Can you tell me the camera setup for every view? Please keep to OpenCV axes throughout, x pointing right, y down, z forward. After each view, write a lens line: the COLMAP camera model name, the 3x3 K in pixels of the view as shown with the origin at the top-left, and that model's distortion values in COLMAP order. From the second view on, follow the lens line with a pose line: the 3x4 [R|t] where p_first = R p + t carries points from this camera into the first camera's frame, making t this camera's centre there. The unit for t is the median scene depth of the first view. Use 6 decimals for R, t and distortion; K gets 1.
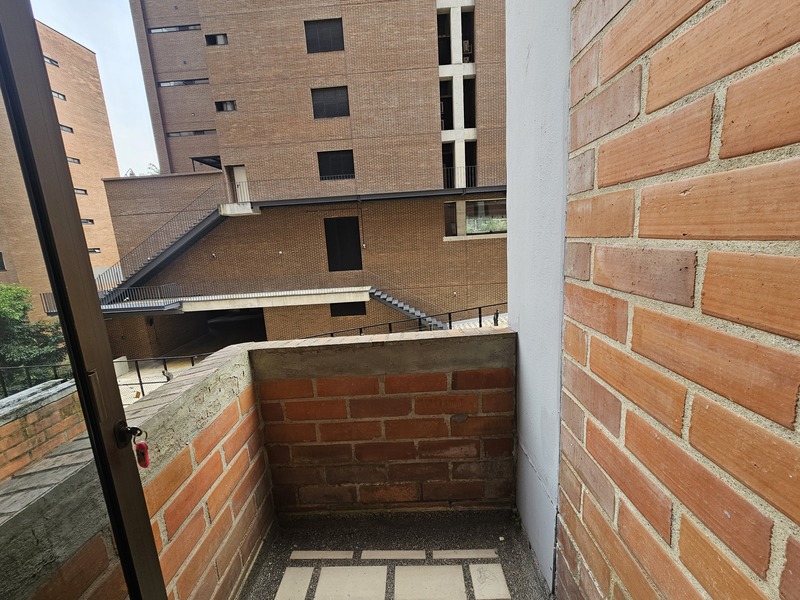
lens RADIAL K [[328.6, 0, 399.2], [0, 328.6, 295.6], [0, 0, 1]] dist [0.000217, 0.000581]
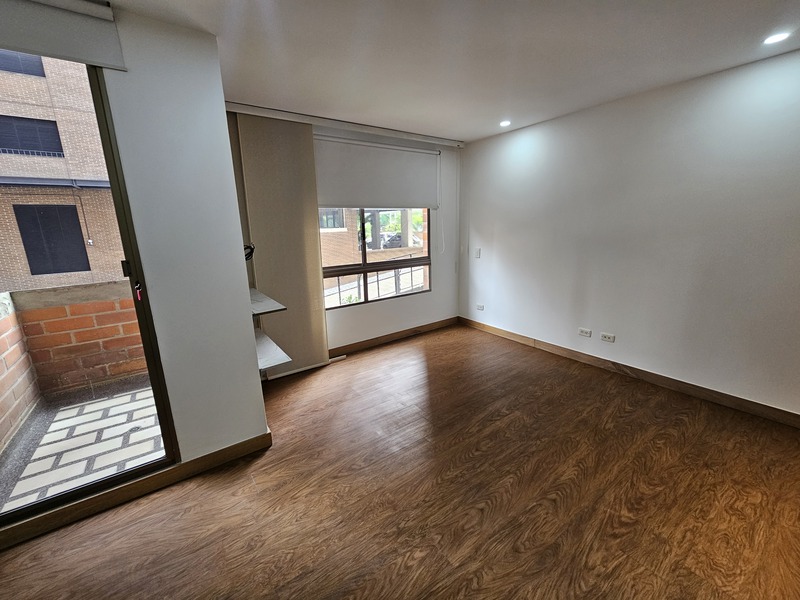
lens RADIAL K [[328.6, 0, 399.2], [0, 328.6, 295.6], [0, 0, 1]] dist [0.000217, 0.000581]
pose [[0.798880, -0.089803, 0.594749, 0.116915], [0.087797, 0.995611, 0.032399, 0.285944], [-0.595048, 0.026334, 0.803259, -1.421296]]
